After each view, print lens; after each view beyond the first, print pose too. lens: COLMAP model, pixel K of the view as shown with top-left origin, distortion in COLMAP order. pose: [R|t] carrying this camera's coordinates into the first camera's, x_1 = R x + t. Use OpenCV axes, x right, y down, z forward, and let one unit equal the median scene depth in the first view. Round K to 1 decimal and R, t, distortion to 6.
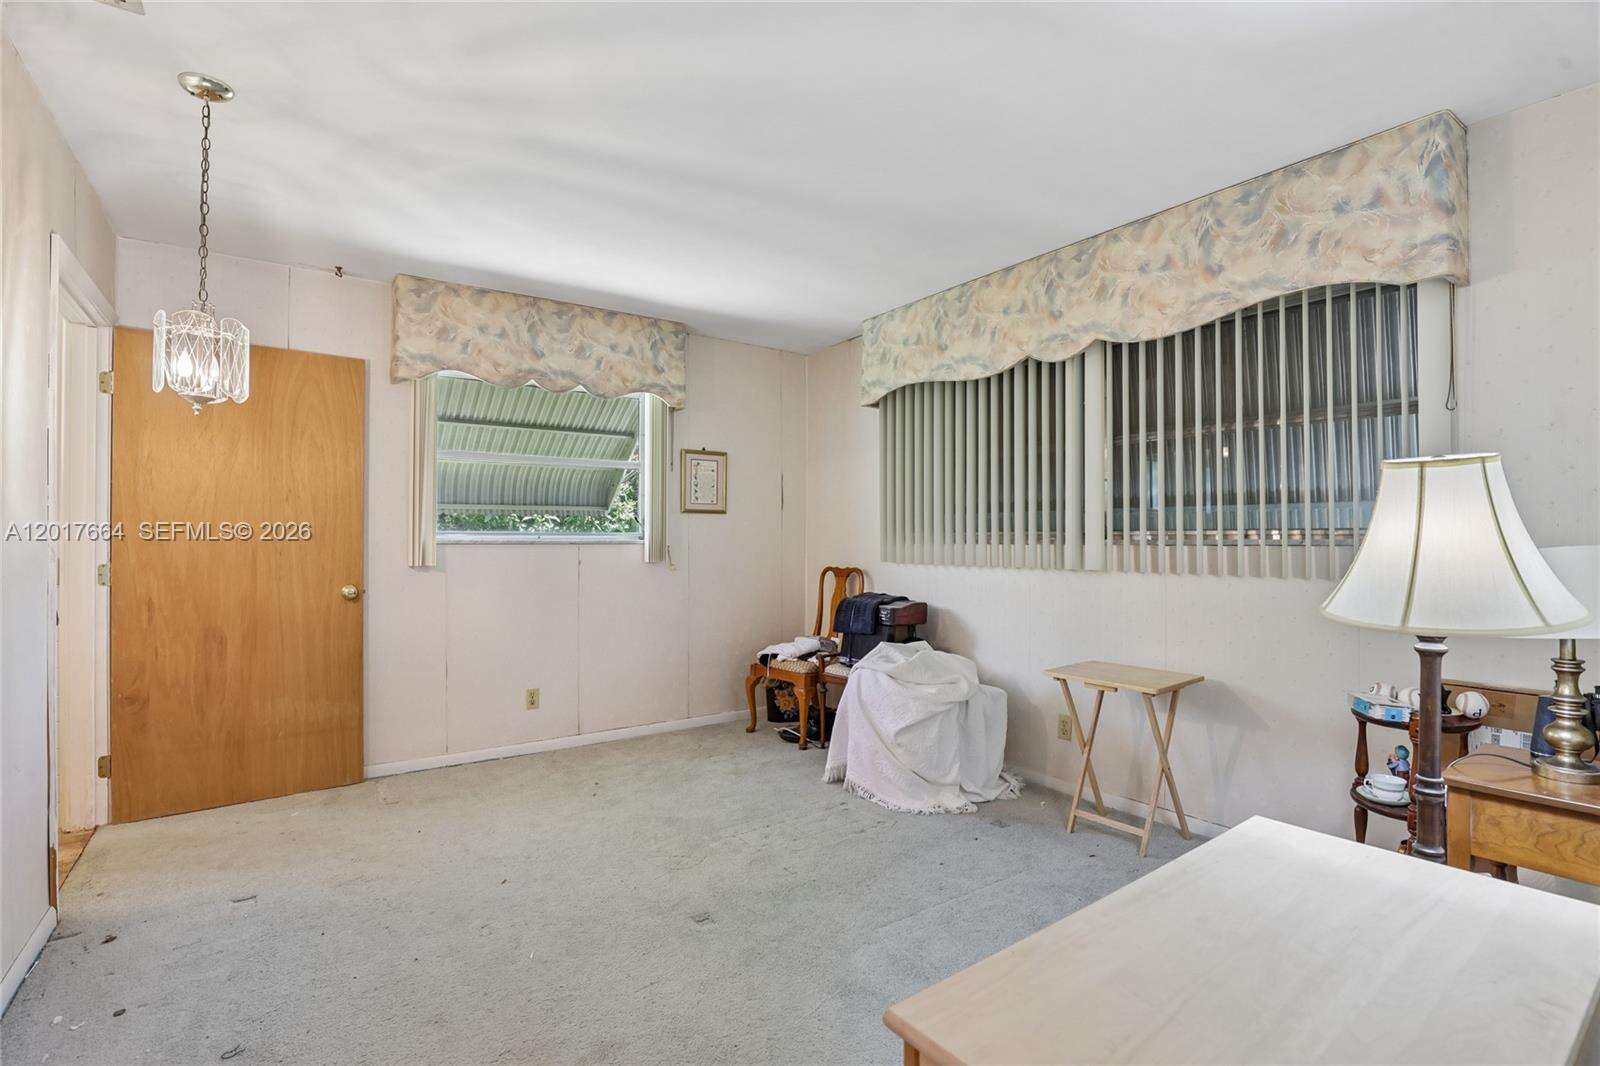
lens RADIAL K [[752.7, 0, 807.2], [0, 752.7, 535.8], [0, 0, 1]] dist [-0.023375, -0.000562]
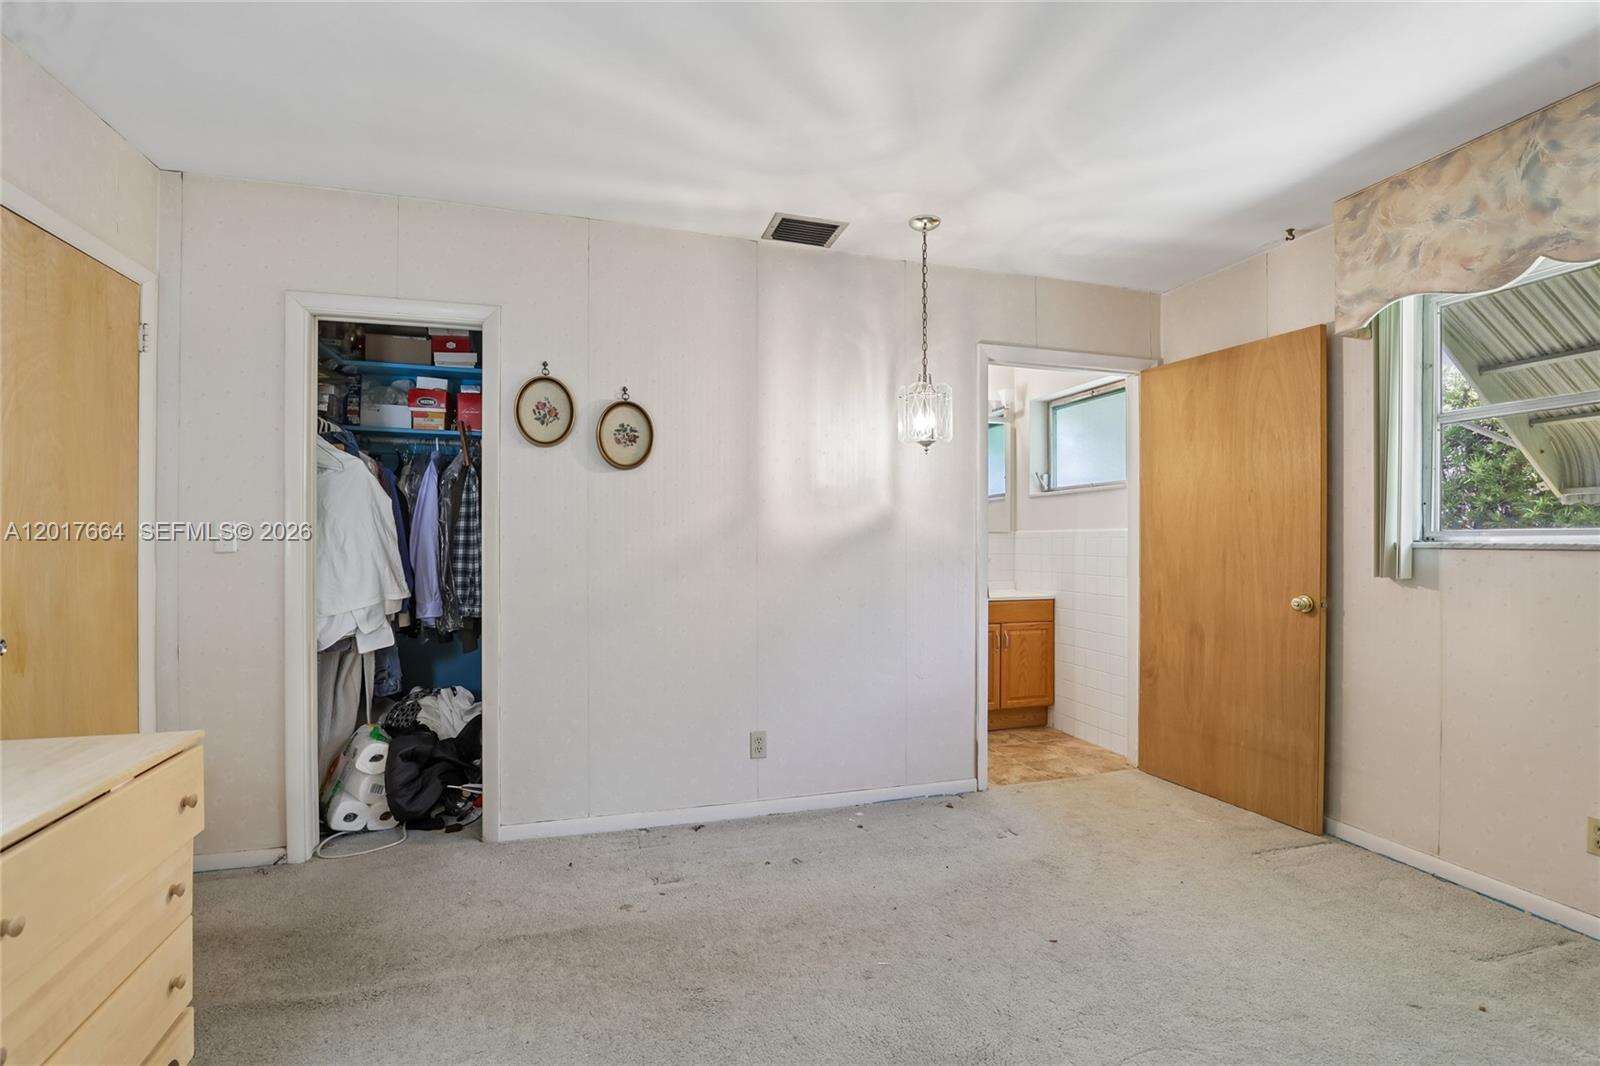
lens RADIAL K [[734.8, 0, 806.1], [0, 734.8, 536.9], [0, 0, 1]] dist [-0.026290, 0.002844]
pose [[-0.312831, -0.008288, -0.949773, 0.352743], [0.001117, 0.999958, -0.009094, 0.006245], [0.949808, -0.003906, -0.312808, 0.729051]]
